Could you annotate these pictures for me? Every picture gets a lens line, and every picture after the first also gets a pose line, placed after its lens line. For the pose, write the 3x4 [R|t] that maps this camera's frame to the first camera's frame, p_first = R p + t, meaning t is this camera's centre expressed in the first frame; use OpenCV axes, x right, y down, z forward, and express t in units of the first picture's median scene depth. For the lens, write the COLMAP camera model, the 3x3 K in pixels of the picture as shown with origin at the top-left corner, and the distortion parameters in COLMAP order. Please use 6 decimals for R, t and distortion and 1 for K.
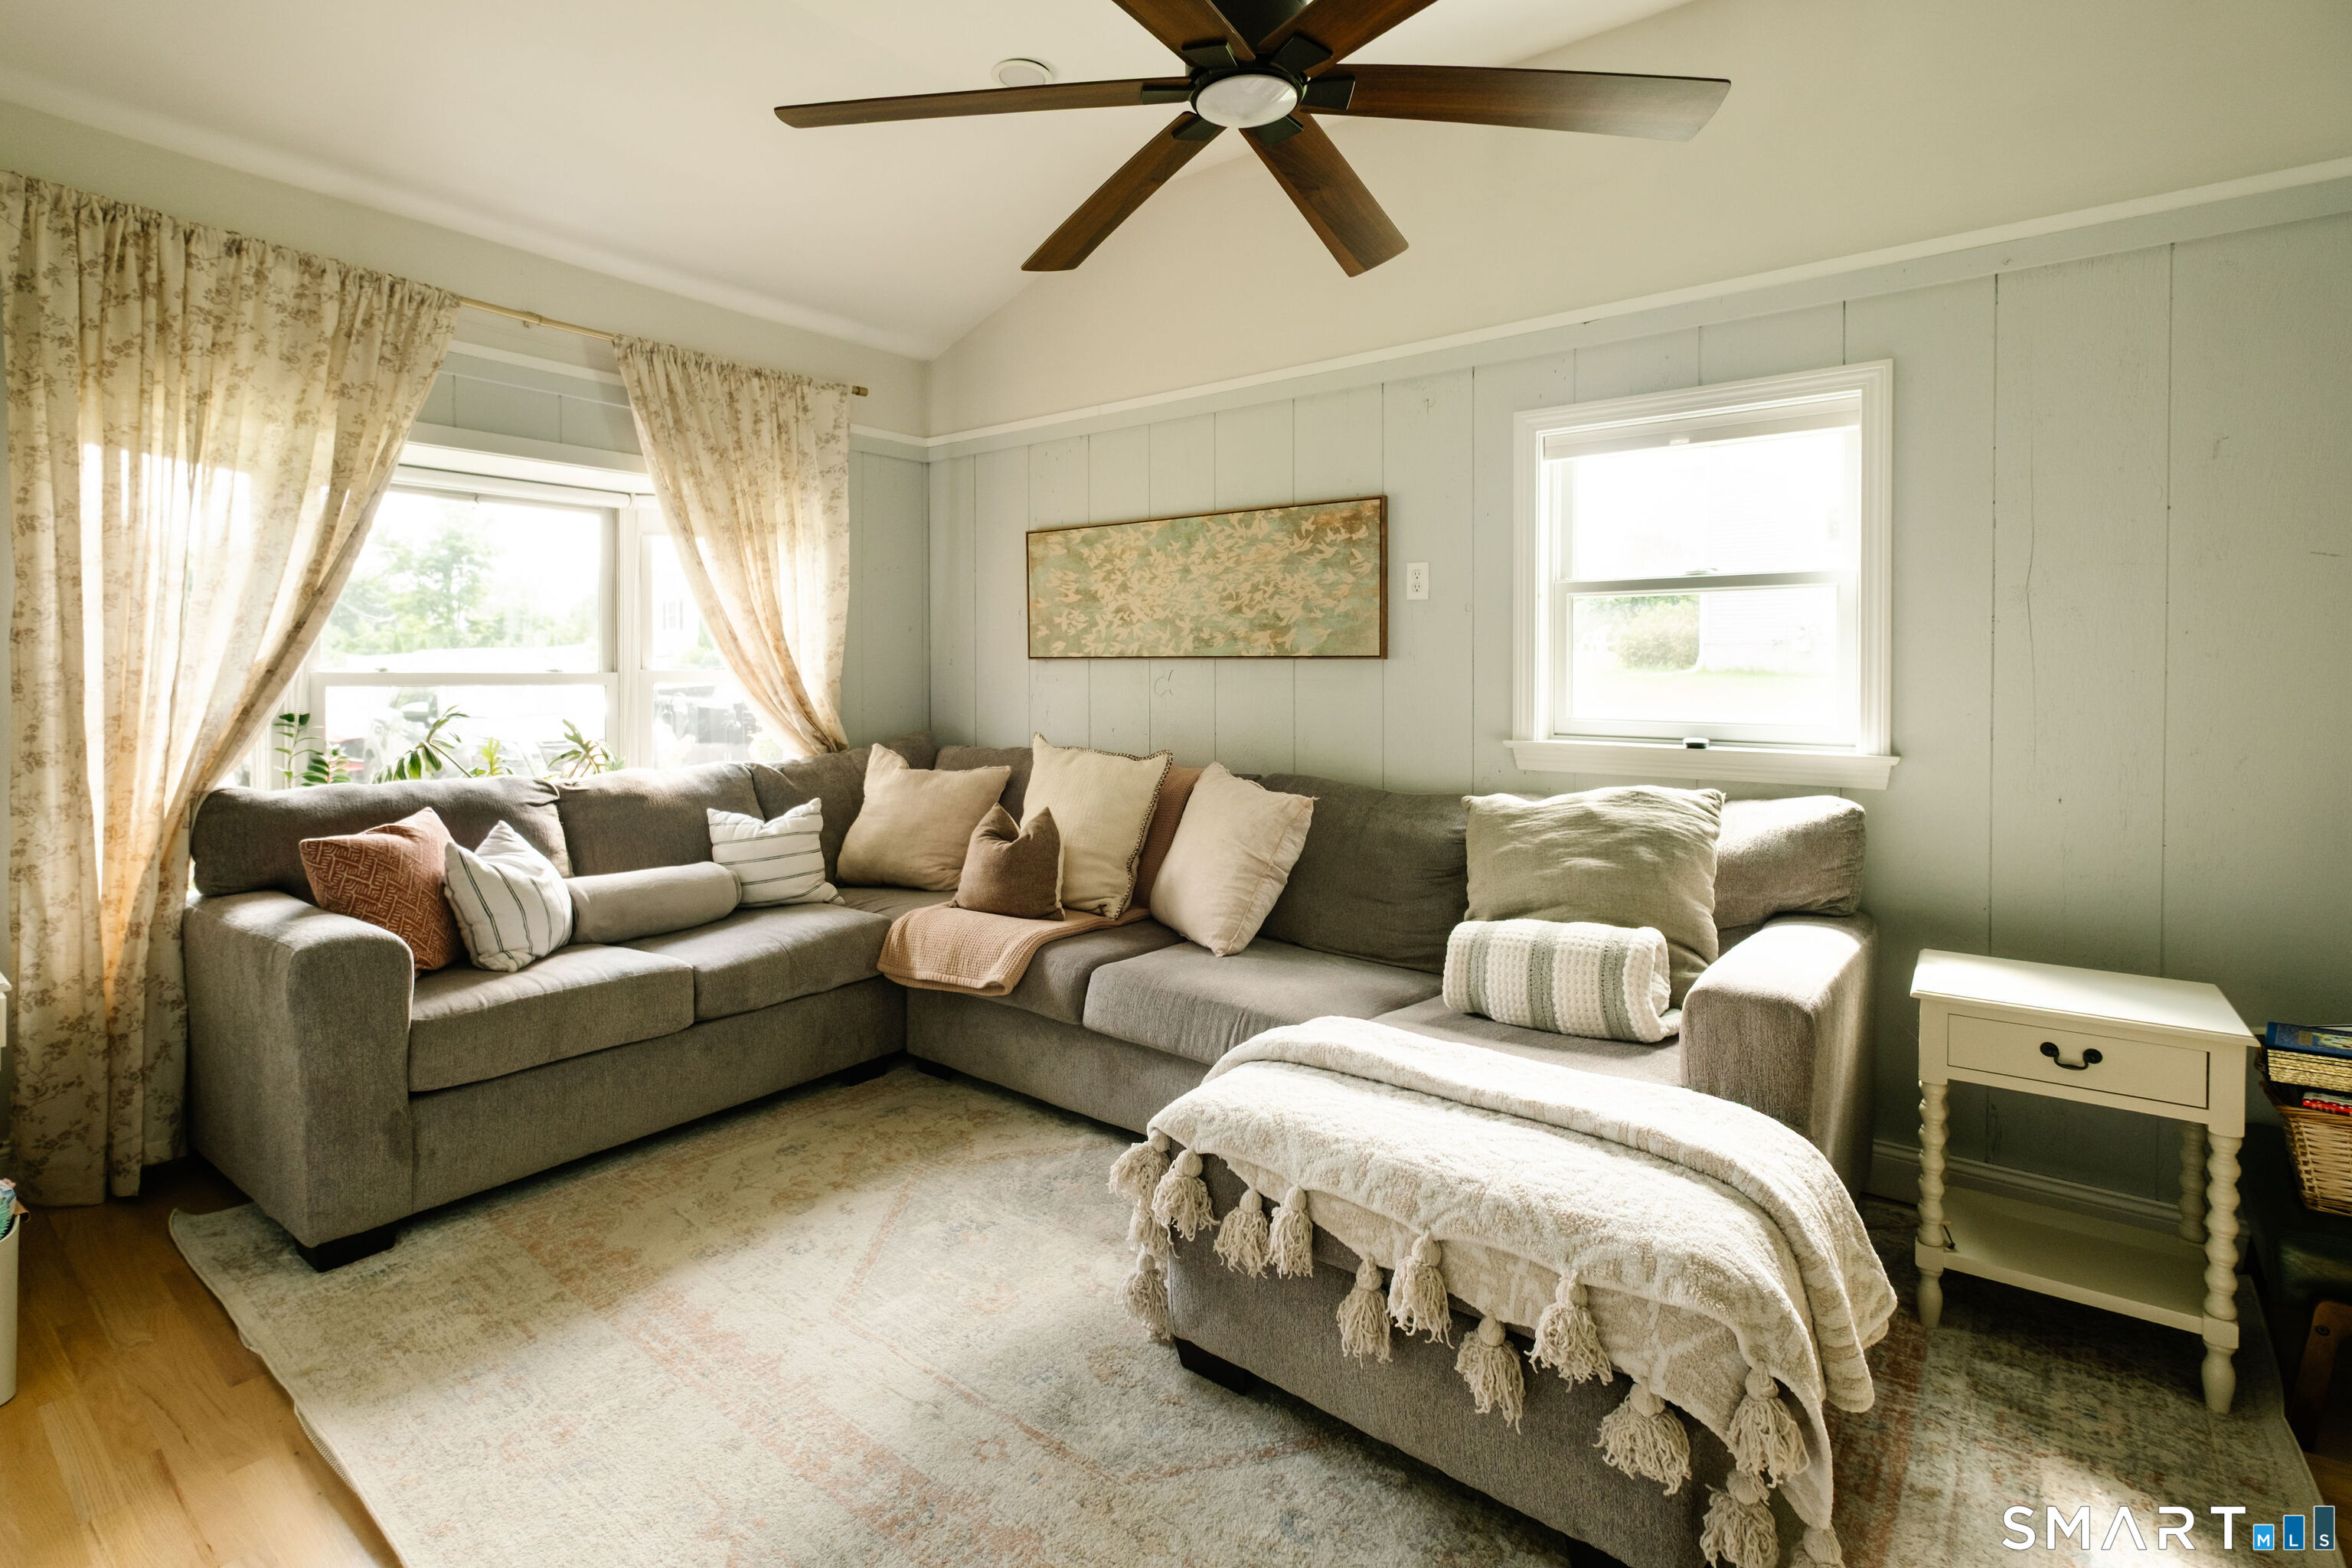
lens RADIAL K [[1109.8, 0, 1120.4], [0, 1109.8, 684.6], [0, 0, 1]] dist [-0.004348, -0.000473]
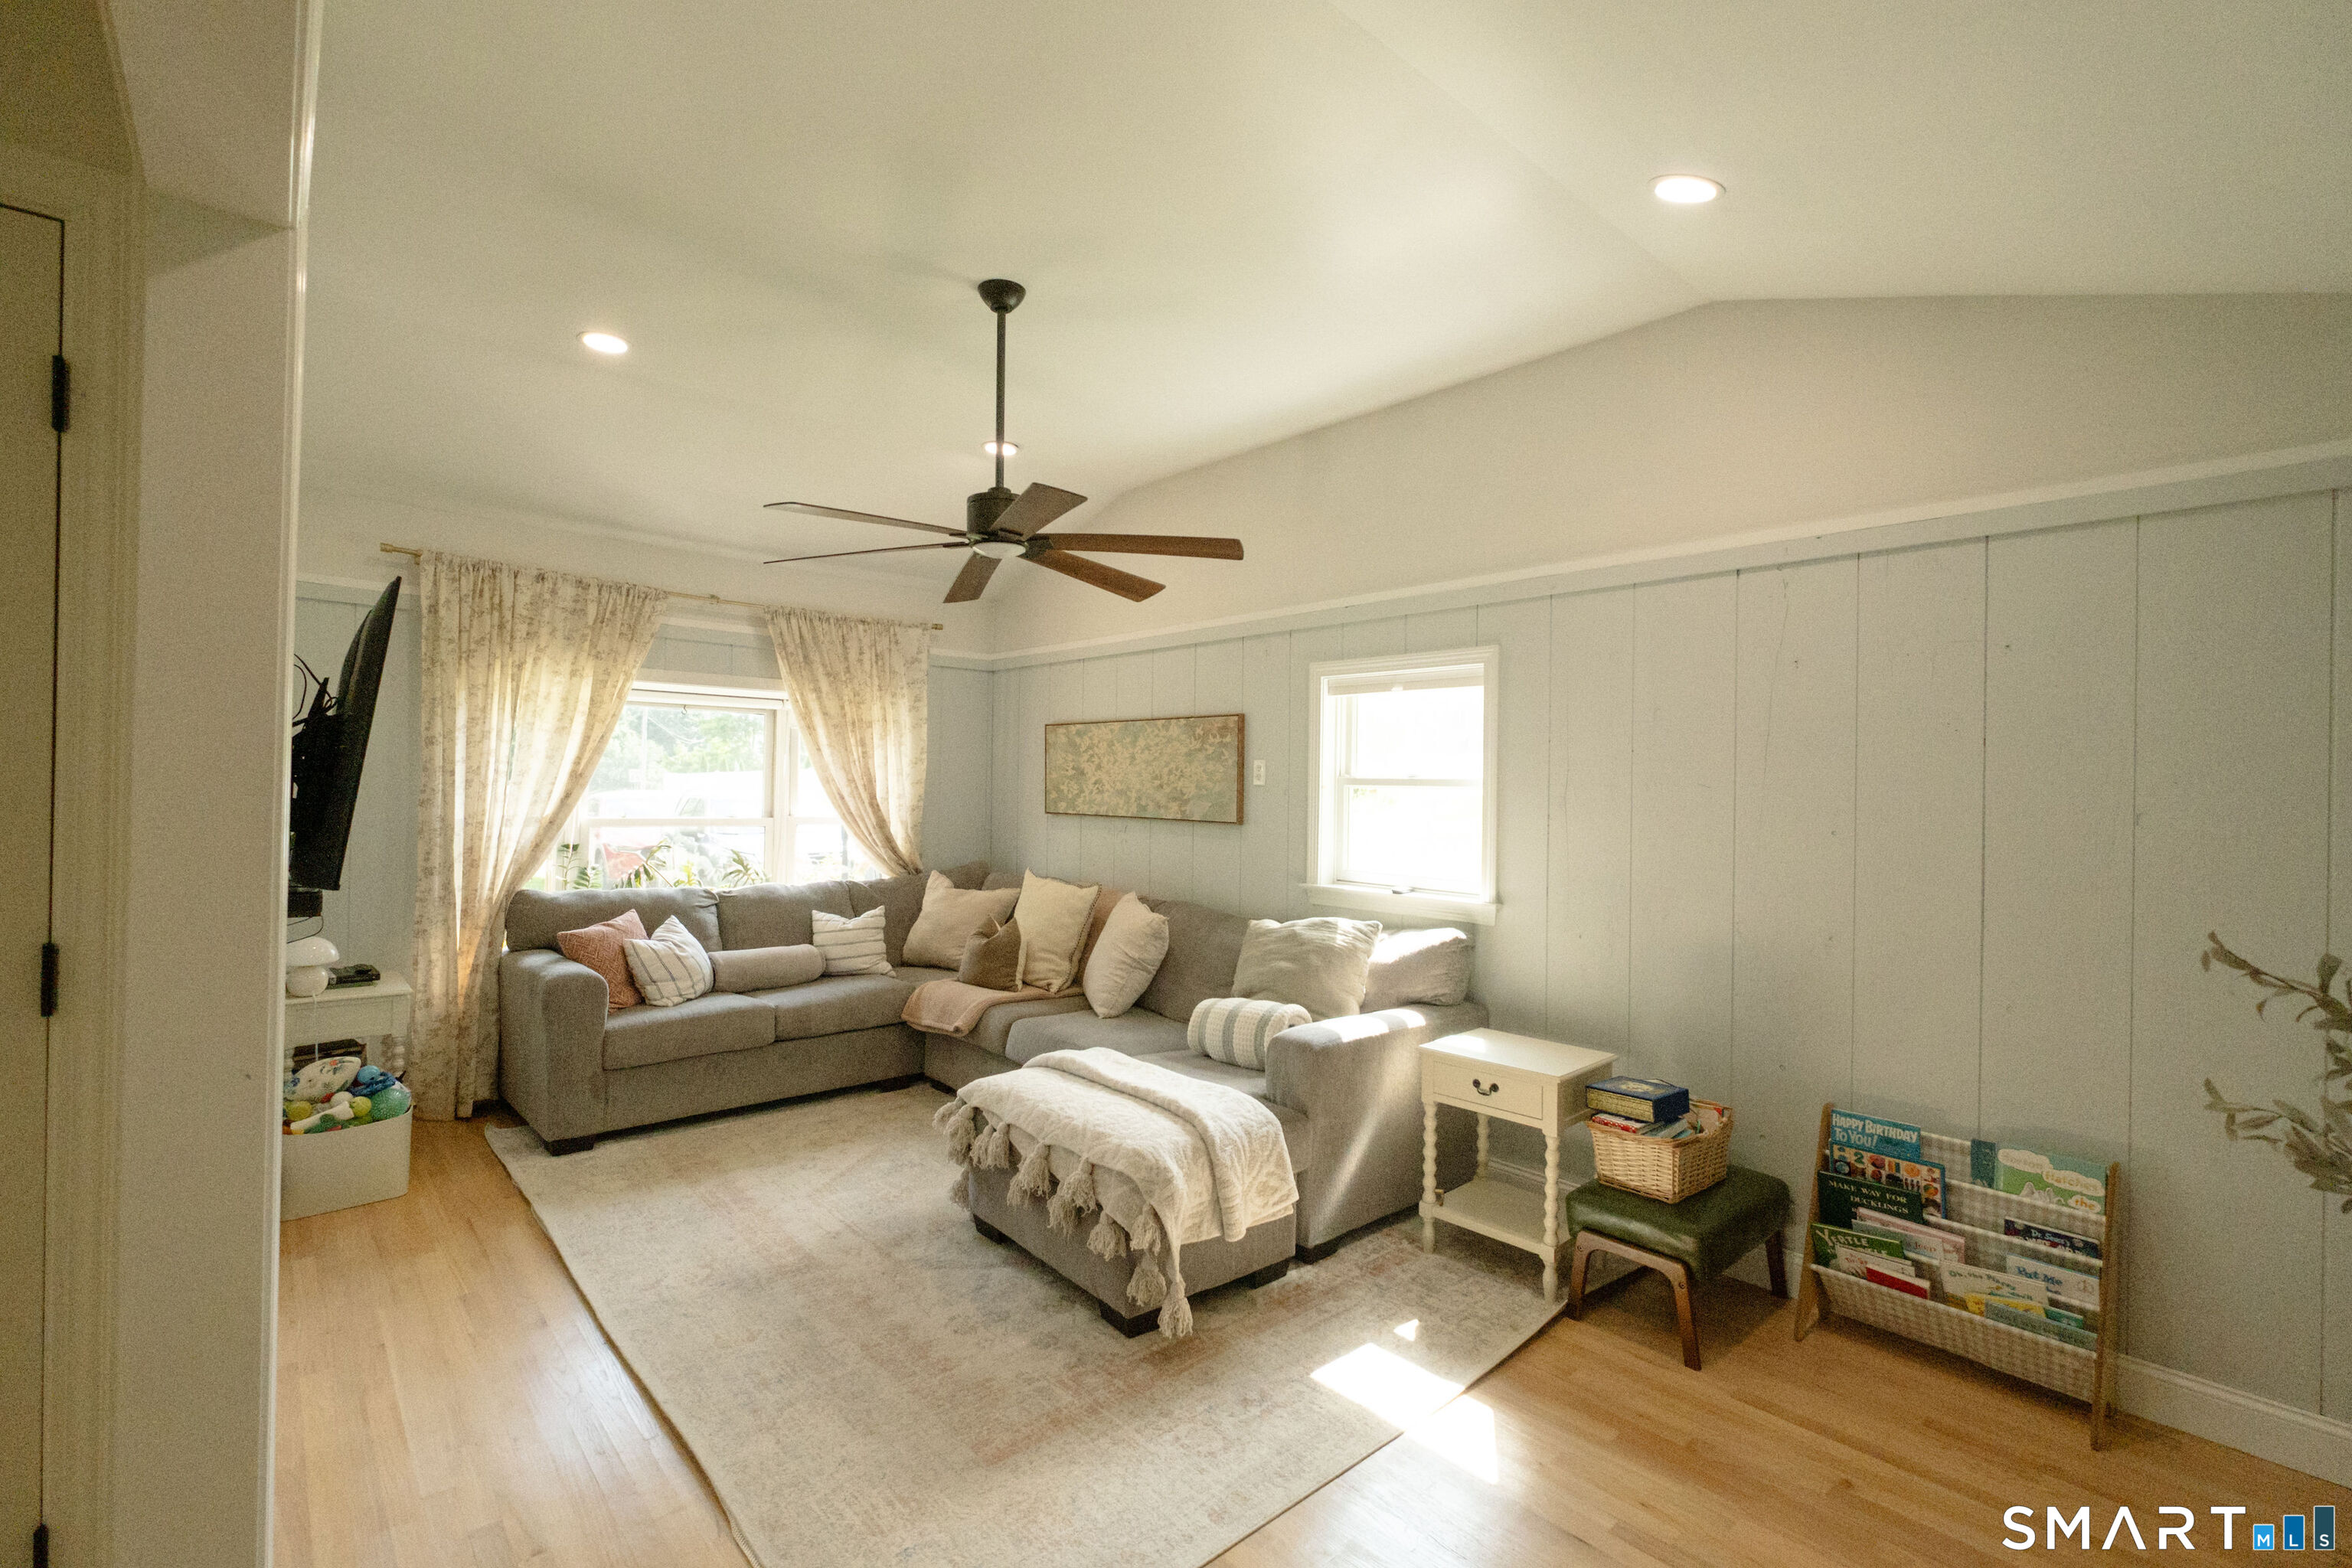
lens RADIAL K [[1026.8, 0, 1173.0], [0, 1026.8, 781.1], [0, 0, 1]] dist [-0.001615, -0.000429]
pose [[0.988138, 0.015810, -0.152755, 0.421677], [-0.019390, 0.999570, -0.021974, -0.058041], [0.152342, 0.024675, 0.988020, -0.423159]]
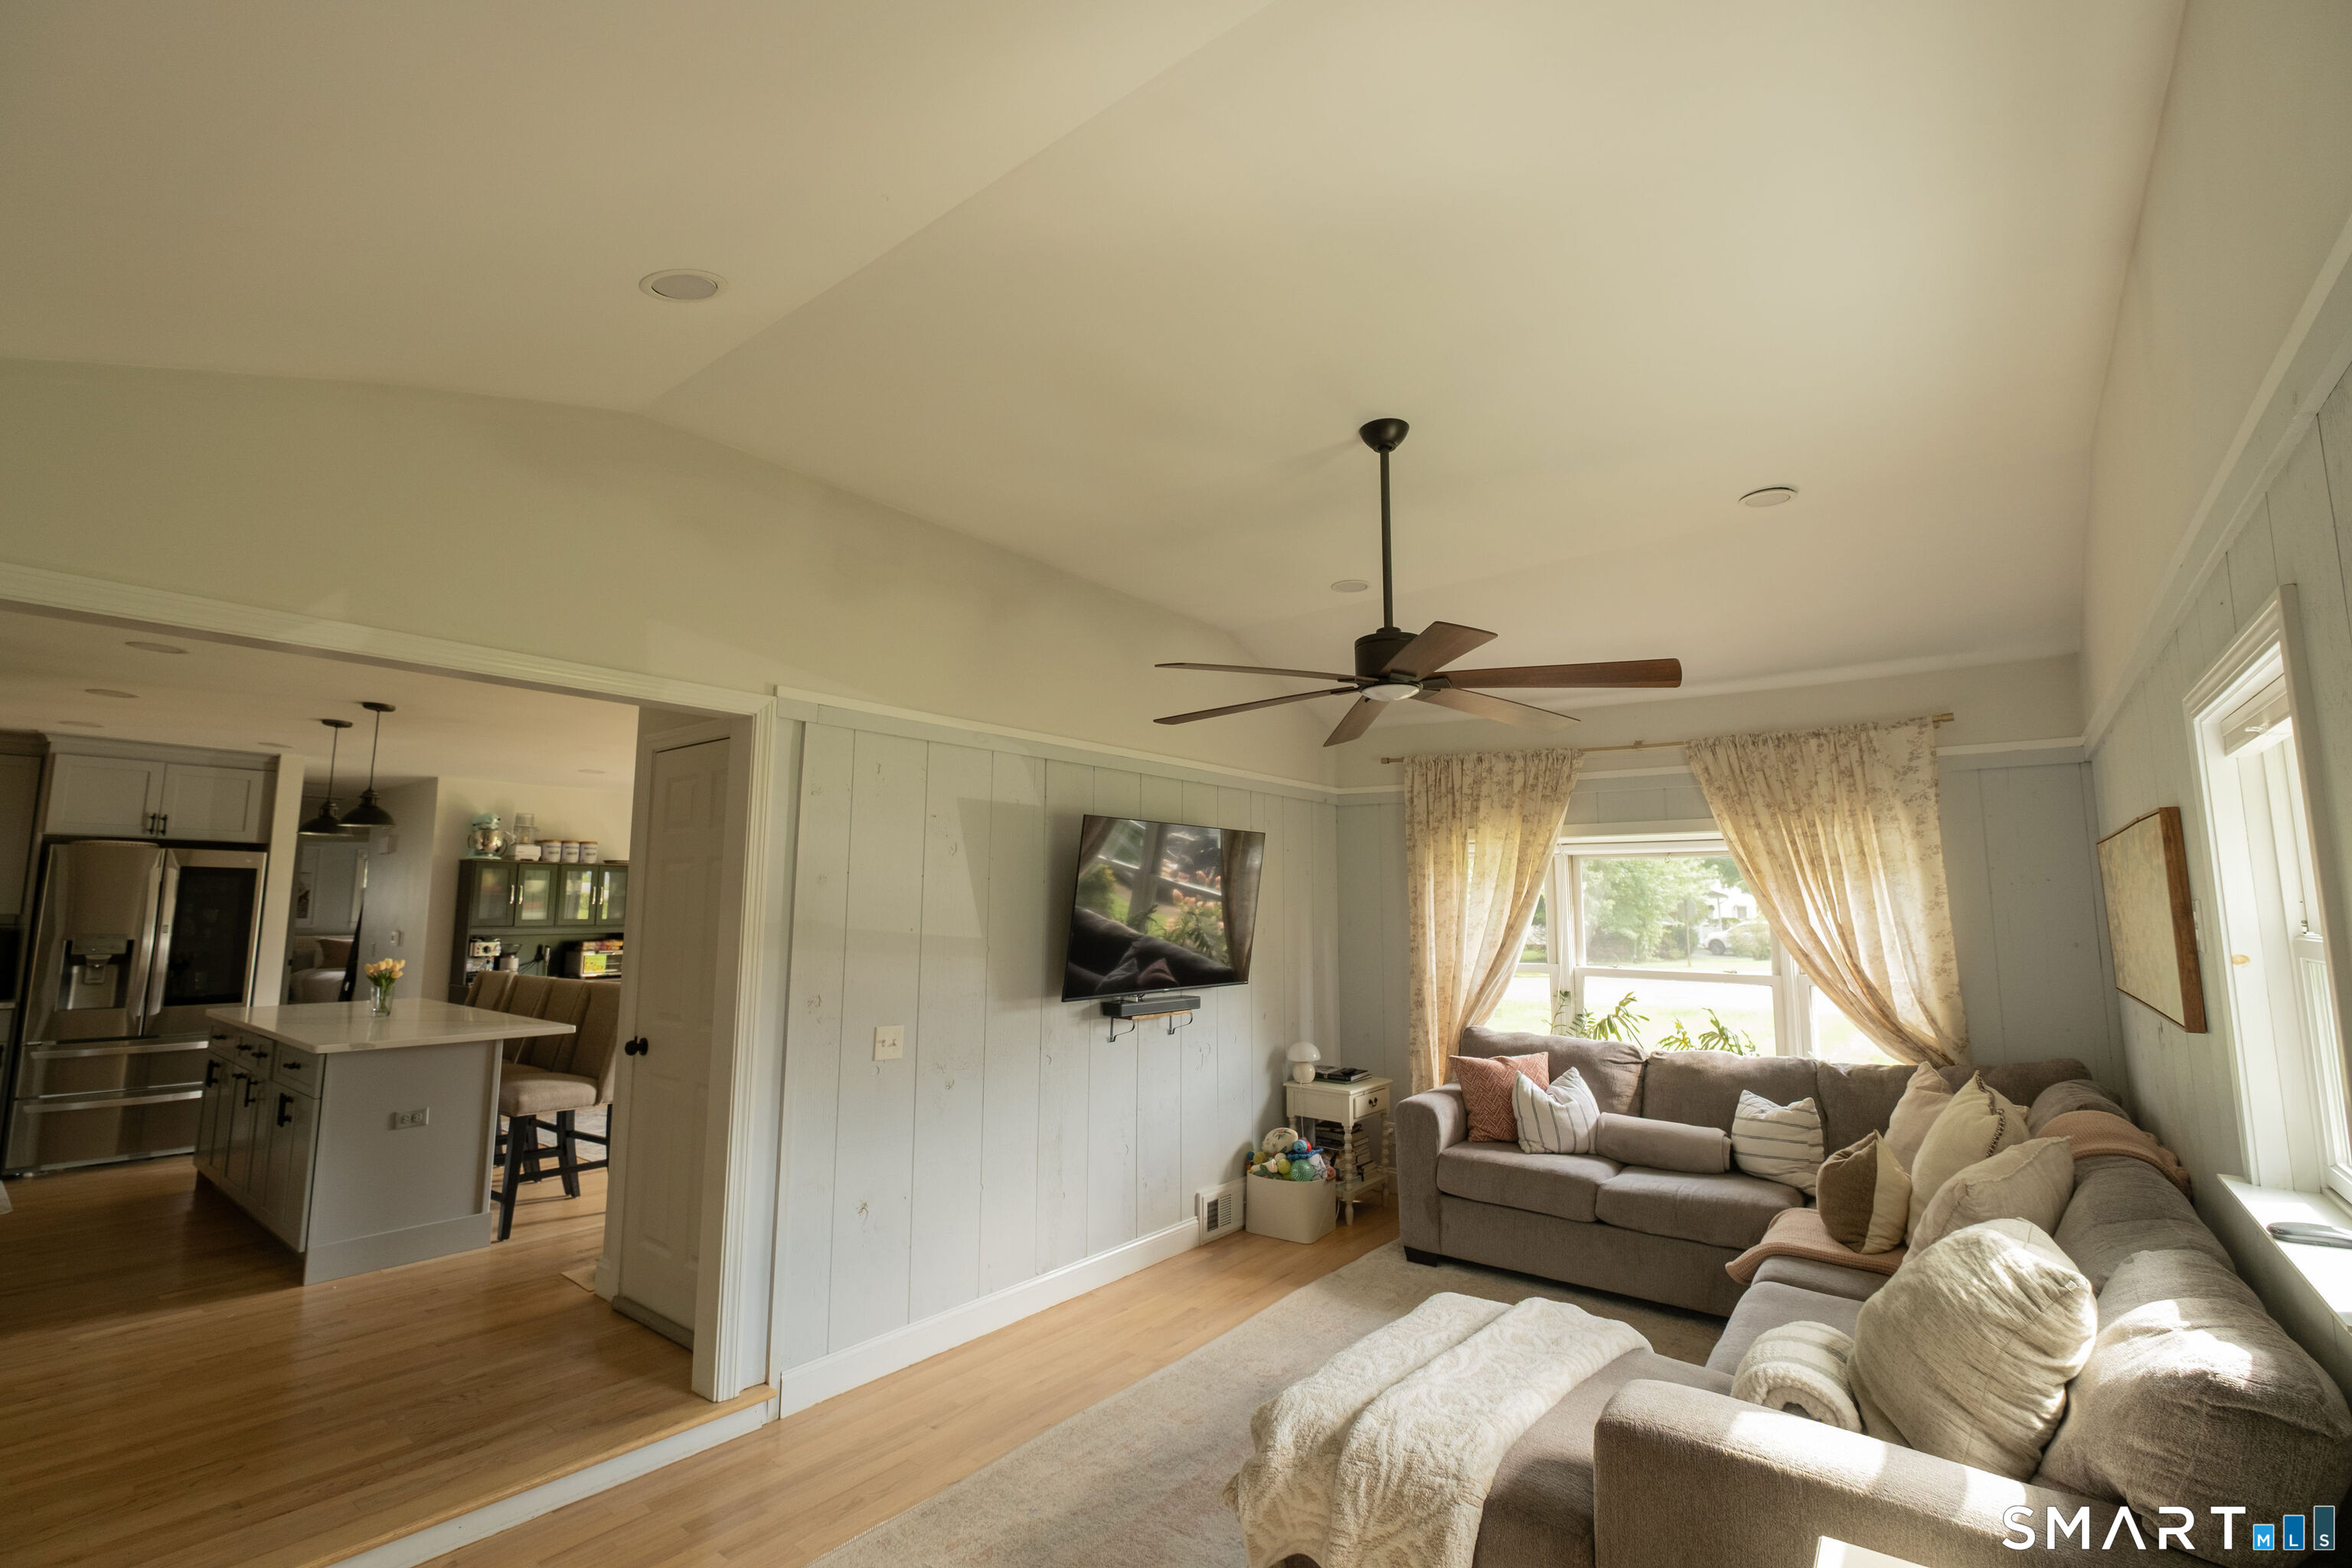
lens RADIAL K [[1021.9, 0, 1159.0], [0, 1021.9, 751.1], [0, 0, 1]] dist [0.006095, 0.000580]
pose [[0.016363, -0.153734, -0.987977, 1.072711], [-0.022124, 0.987812, -0.154074, -0.099682], [0.999621, 0.024379, 0.012762, 0.361543]]
